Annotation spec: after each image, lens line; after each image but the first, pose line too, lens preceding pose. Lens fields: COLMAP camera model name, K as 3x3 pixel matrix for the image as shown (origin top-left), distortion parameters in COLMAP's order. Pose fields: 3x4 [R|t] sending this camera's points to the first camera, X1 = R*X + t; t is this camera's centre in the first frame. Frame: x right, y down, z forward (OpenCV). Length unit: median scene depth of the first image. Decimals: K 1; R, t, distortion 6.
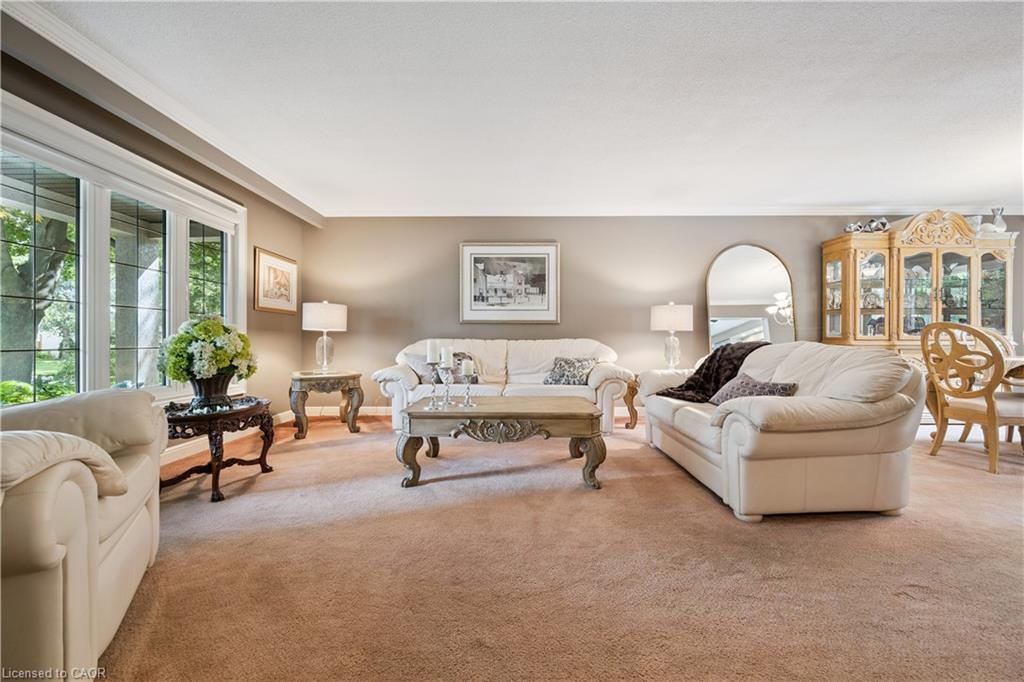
lens RADIAL K [[400.5, 0, 506.1], [0, 400.5, 336.8], [0, 0, 1]] dist [-0.002240, -0.000273]
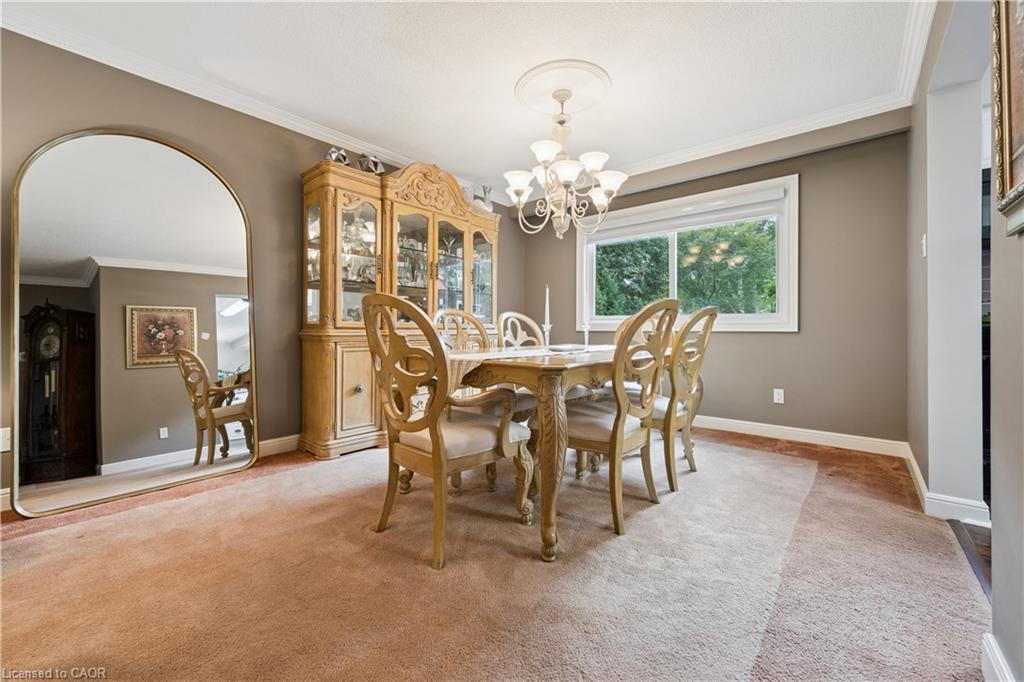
lens RADIAL K [[400.5, 0, 510.9], [0, 400.5, 332.2], [0, 0, 1]] dist [-0.002240, -0.000273]
pose [[0.632672, -0.010325, 0.774351, 0.549218], [-0.001824, 0.999888, 0.014822, 0.003885], [-0.774418, -0.010790, 0.632583, 0.366706]]
